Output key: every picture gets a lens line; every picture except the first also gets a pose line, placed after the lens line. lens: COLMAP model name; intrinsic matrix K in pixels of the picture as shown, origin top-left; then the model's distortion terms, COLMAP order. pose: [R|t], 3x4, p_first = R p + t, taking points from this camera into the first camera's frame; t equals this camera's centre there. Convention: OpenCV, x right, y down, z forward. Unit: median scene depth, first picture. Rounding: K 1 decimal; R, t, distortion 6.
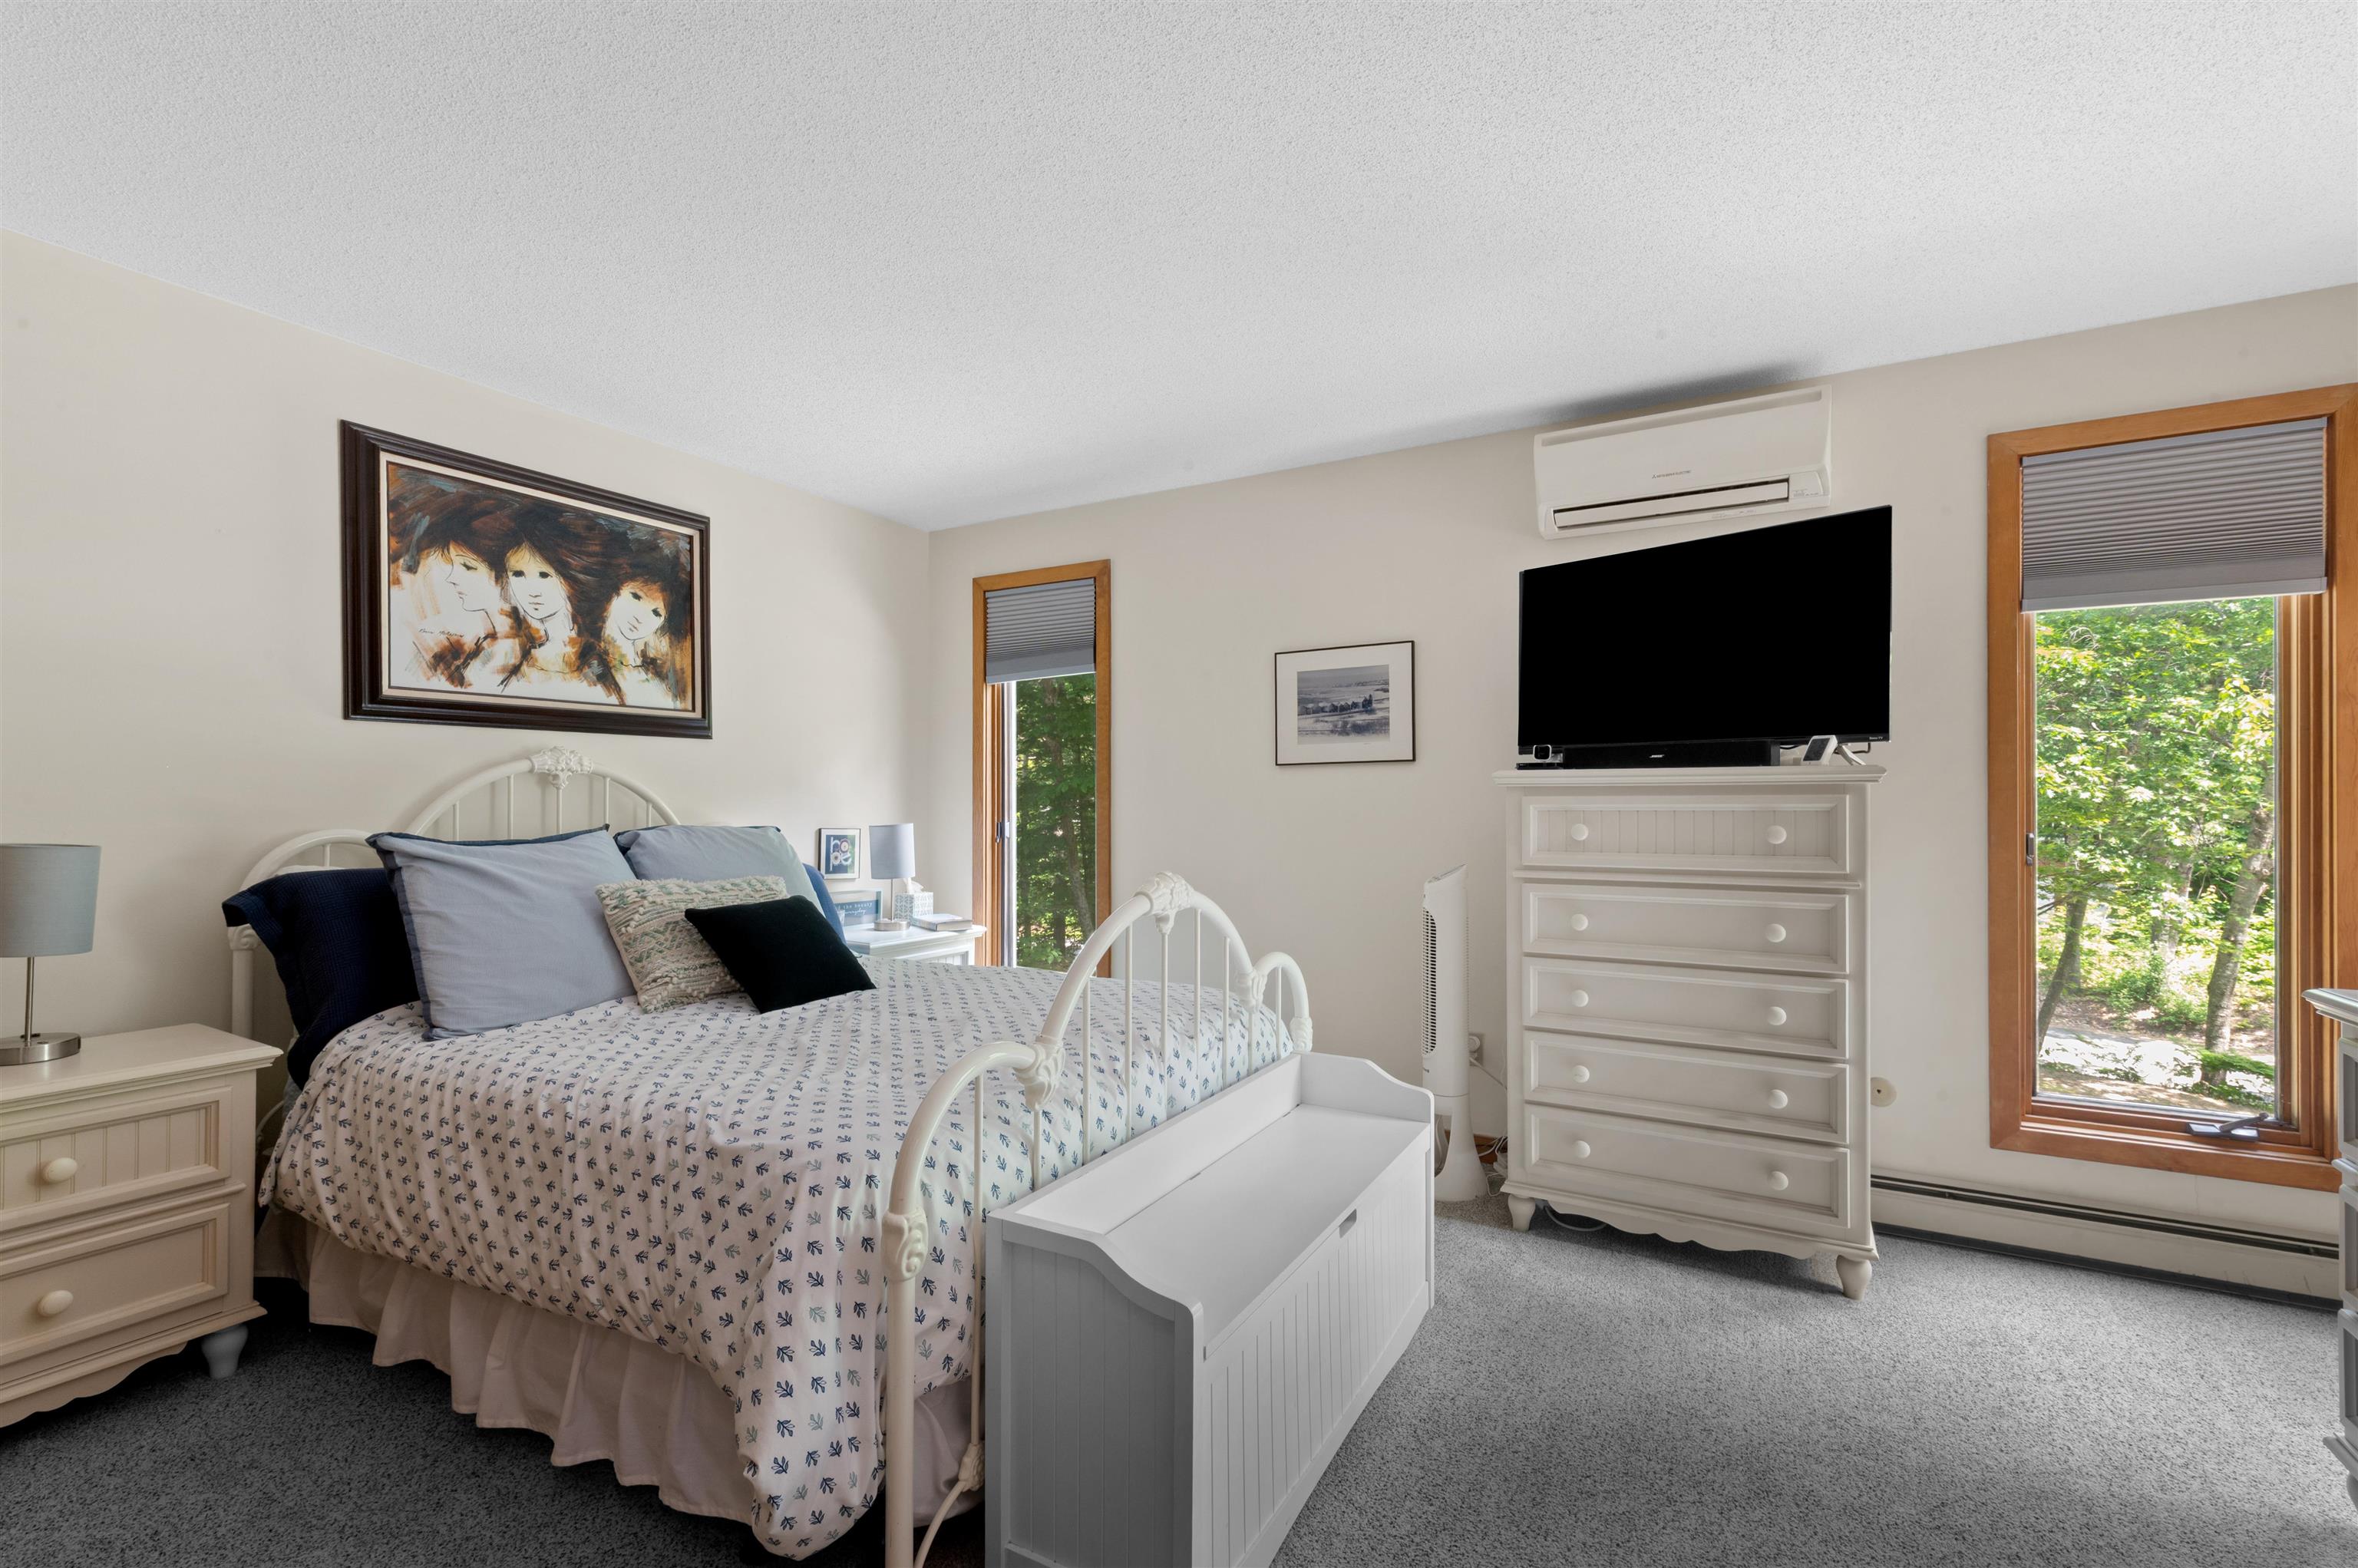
lens RADIAL K [[1019.4, 0, 1187.2], [0, 1019.4, 799.7], [0, 0, 1]] dist [0.005126, -0.000448]
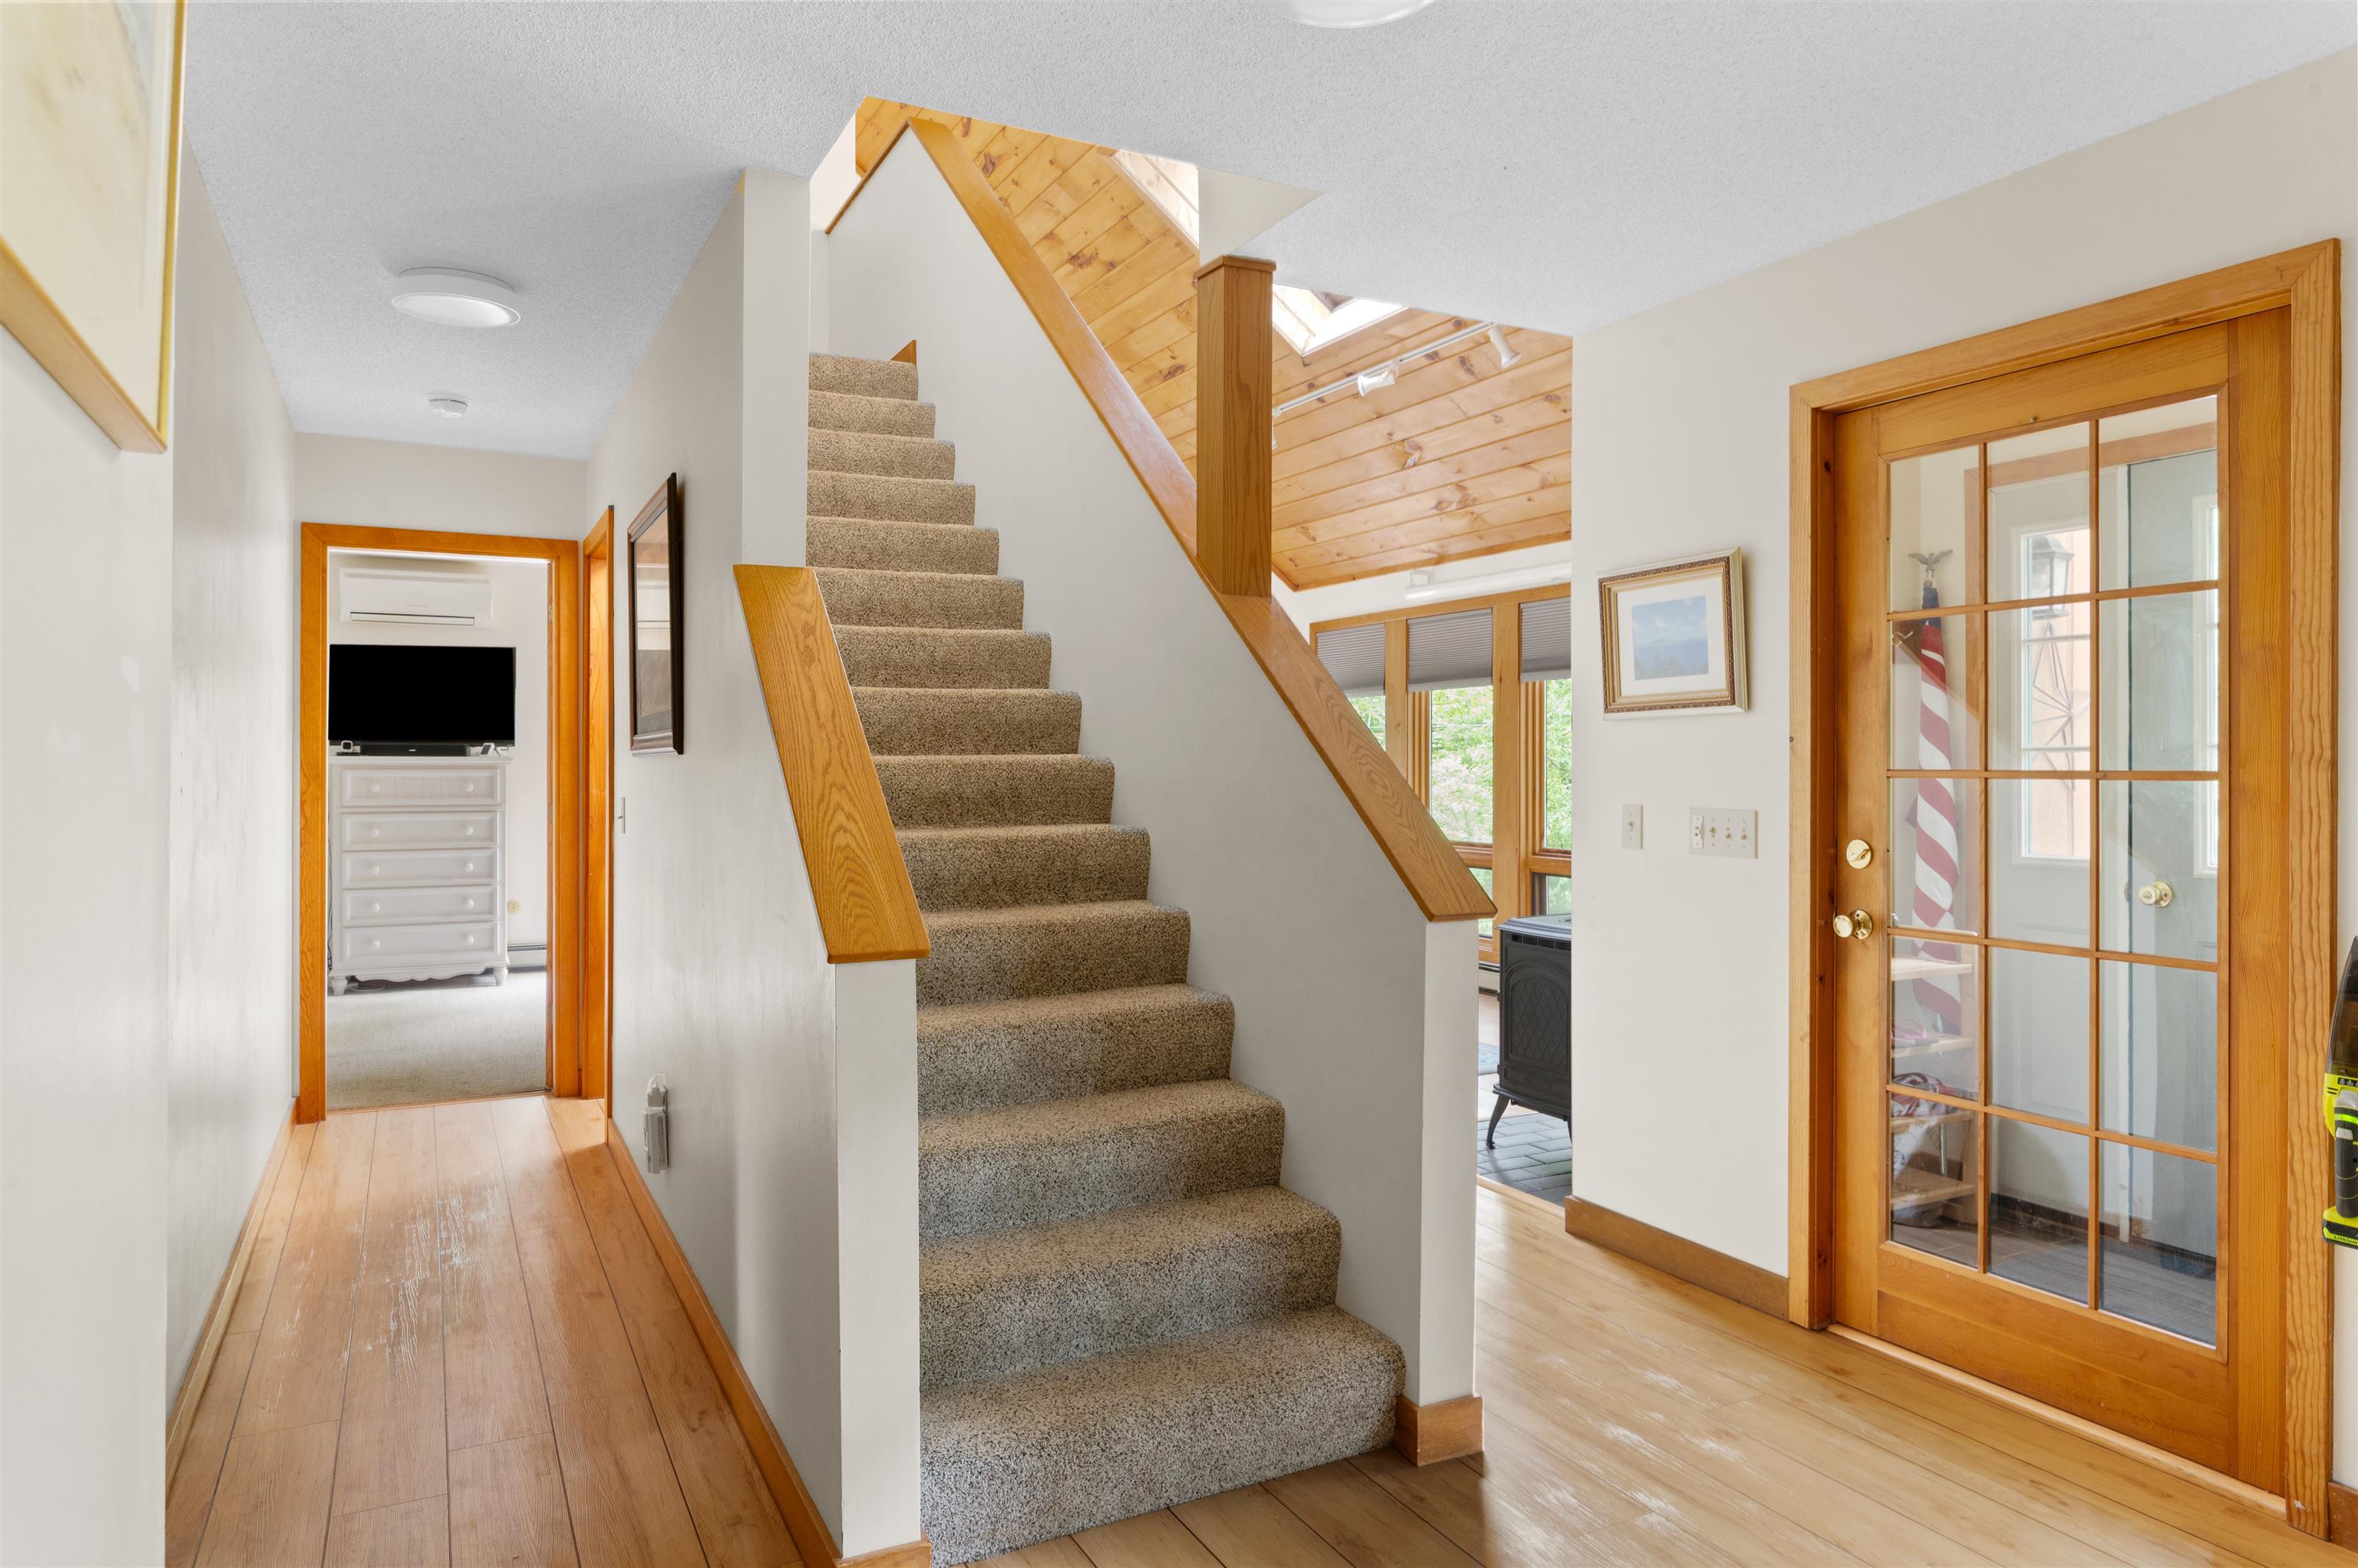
lens RADIAL K [[1507.2, 0, 1191.2], [0, 1507.2, 765.3], [0, 0, 1]] dist [-0.005184, -0.001116]
pose [[0.533862, 0.000967, 0.845571, -1.296153], [-0.008161, 0.999959, 0.004009, -0.038313], [-0.845532, -0.009041, 0.533848, -1.989245]]
